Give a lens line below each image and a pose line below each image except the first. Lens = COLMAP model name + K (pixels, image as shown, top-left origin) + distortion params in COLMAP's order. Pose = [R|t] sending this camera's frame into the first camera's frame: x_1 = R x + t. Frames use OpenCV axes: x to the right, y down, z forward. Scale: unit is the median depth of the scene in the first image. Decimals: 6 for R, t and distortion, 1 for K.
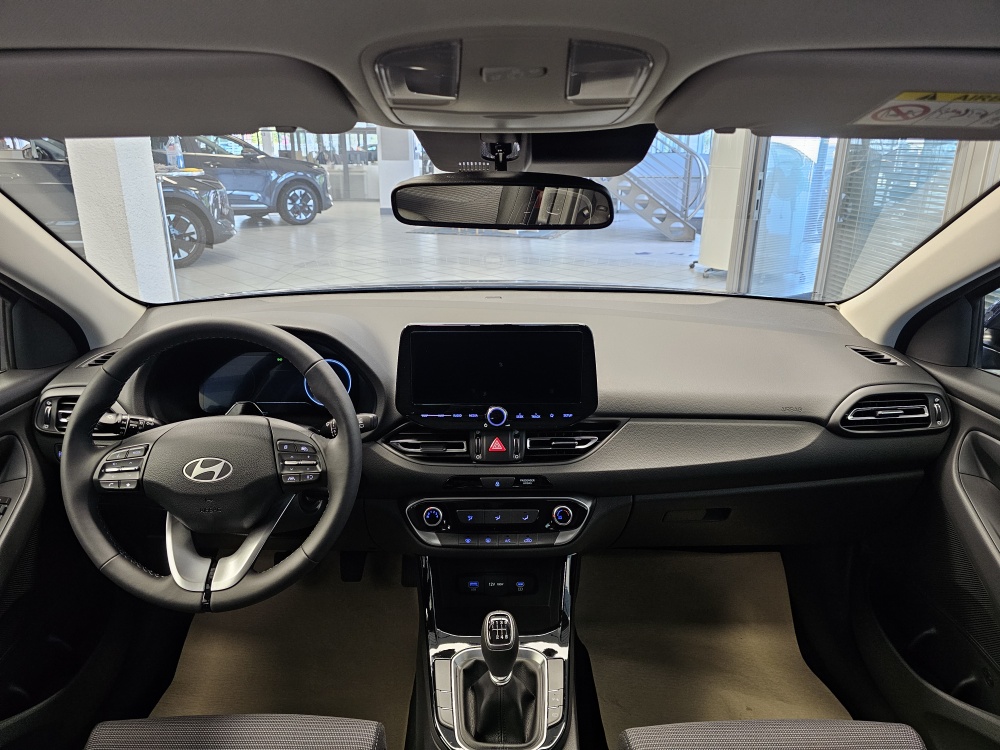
lens RADIAL K [[672.6, 0, 499.1], [0, 672.6, 373.4], [0, 0, 1]] dist [0.078223, -0.092078]
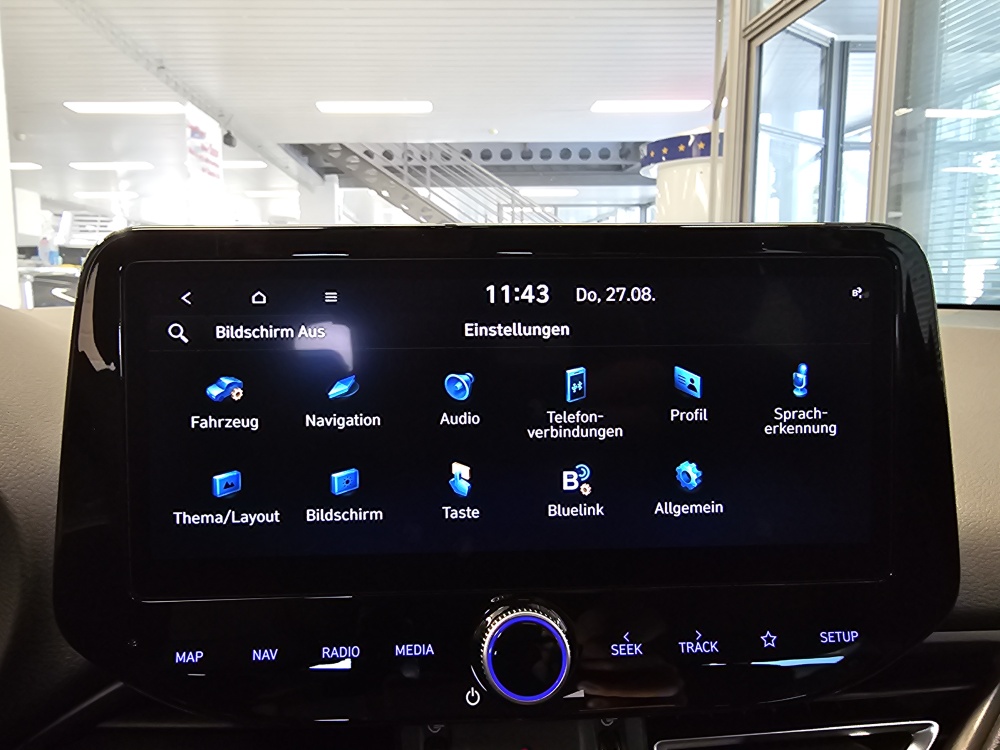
lens RADIAL K [[683.1, 0, 437.0], [0, 683.1, 362.2], [0, 0, 1]] dist [0.002412, -0.000681]
pose [[0.999697, -0.014441, 0.019922, -0.034454], [0.018305, 0.977537, -0.209966, 0.018785], [-0.016442, 0.210267, 0.977506, 0.770902]]
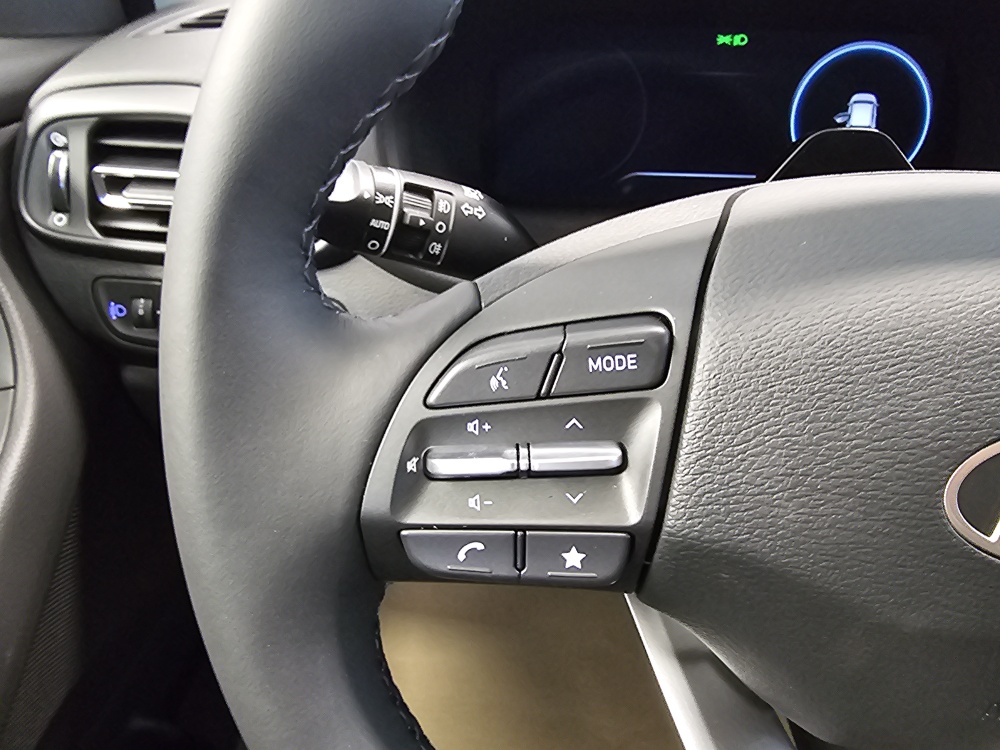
lens RADIAL K [[691.6, 0, 498.8], [0, 691.6, 369.8], [0, 0, 1]] dist [-0.008609, -0.000733]
pose [[0.999108, 0.033190, -0.026101, -0.465743], [-0.026191, 0.972013, 0.233463, 0.066911], [0.033119, -0.232571, 0.972015, 0.706576]]
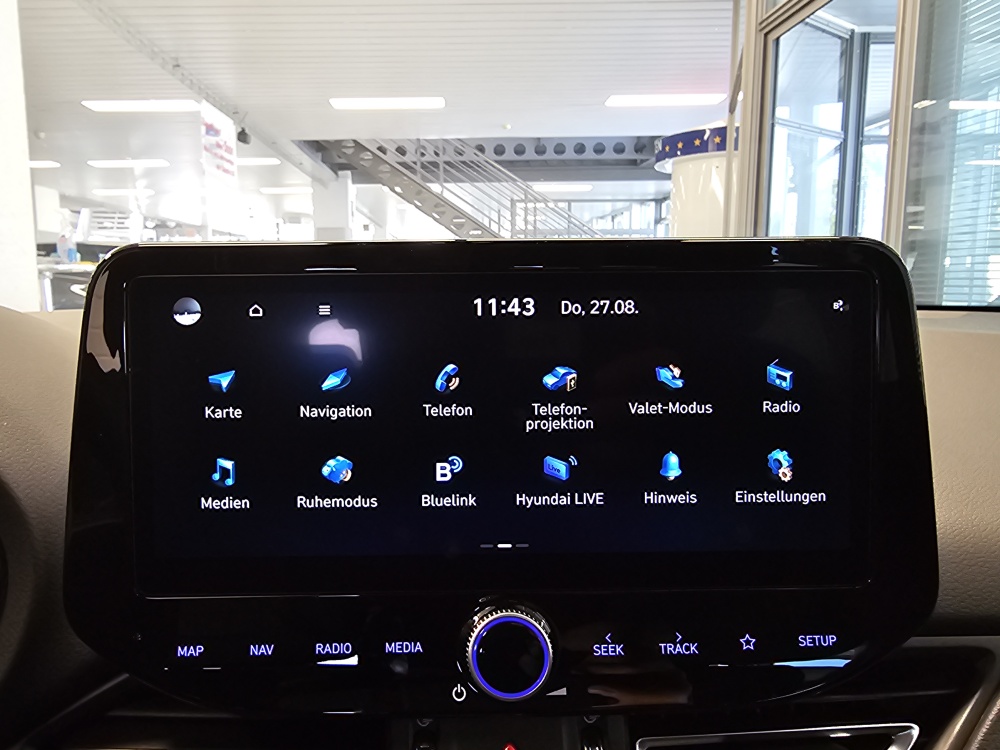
lens RADIAL K [[682.2, 0, 431.3], [0, 682.2, 364.5], [0, 0, 1]] dist [0.000297, 0.001417]
pose [[0.999903, -0.011558, -0.007789, -0.026392], [0.009762, 0.979645, -0.200502, 0.015792], [0.009948, 0.200406, 0.979662, 0.761334]]
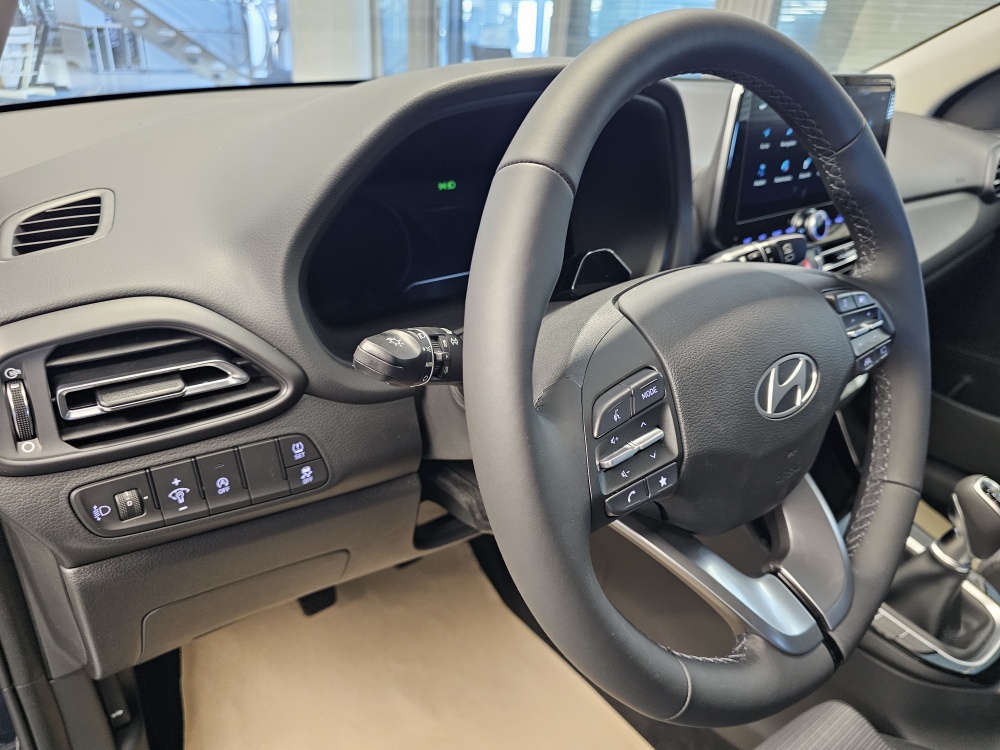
lens RADIAL K [[686.8, 0, 498.8], [0, 686.8, 375.2], [0, 0, 1]] dist [0.009530, 0.000605]
pose [[0.784796, -0.252824, 0.565840, -0.674436], [0.155515, 0.964132, 0.215092, 0.012063], [-0.599925, -0.080807, 0.795965, 0.635984]]
